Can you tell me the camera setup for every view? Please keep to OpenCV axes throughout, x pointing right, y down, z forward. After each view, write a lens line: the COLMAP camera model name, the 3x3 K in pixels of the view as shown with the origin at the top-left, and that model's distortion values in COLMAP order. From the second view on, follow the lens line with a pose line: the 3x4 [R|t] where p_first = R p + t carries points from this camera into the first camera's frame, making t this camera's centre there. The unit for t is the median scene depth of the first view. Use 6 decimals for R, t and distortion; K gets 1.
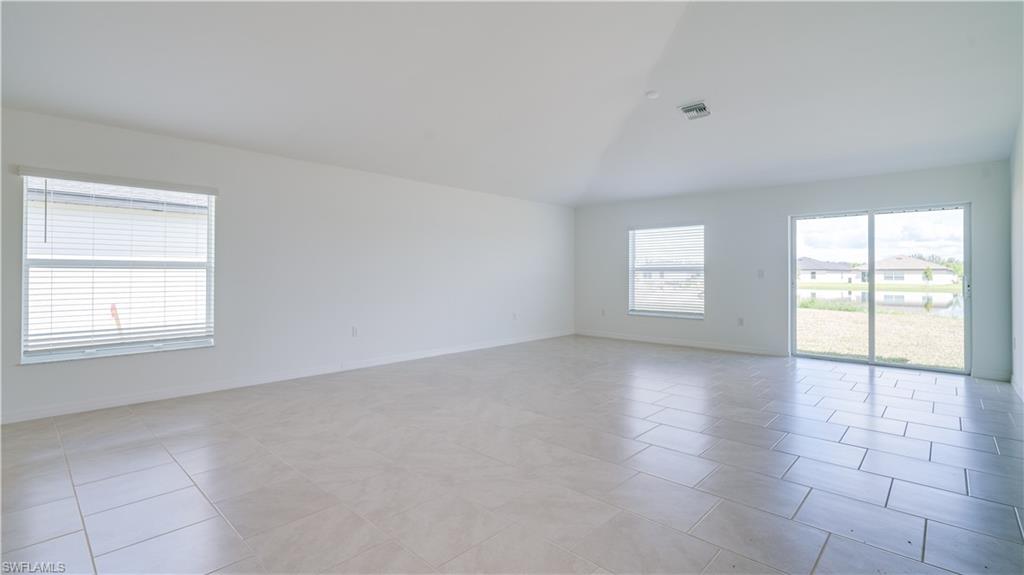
lens RADIAL K [[462.6, 0, 510.9], [0, 462.6, 271.6], [0, 0, 1]] dist [0.001342, 0.000210]
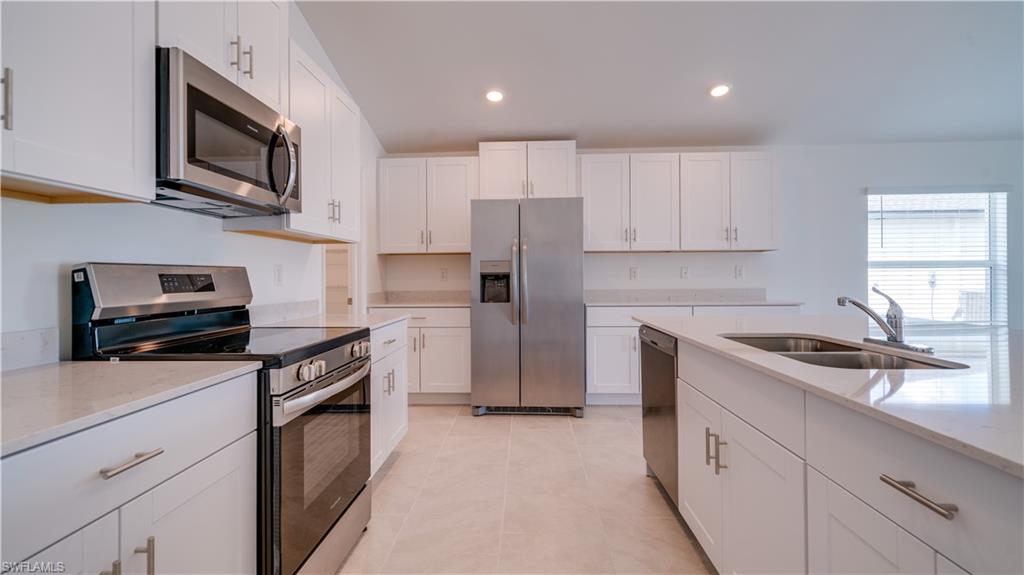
lens RADIAL K [[451.6, 0, 508.7], [0, 451.6, 274.5], [0, 0, 1]] dist [-0.000066, -0.000080]
pose [[0.648682, -0.010773, -0.760984, -0.373278], [0.013771, 0.999902, -0.002417, -0.001494], [0.760935, -0.008911, 0.648766, -0.265597]]
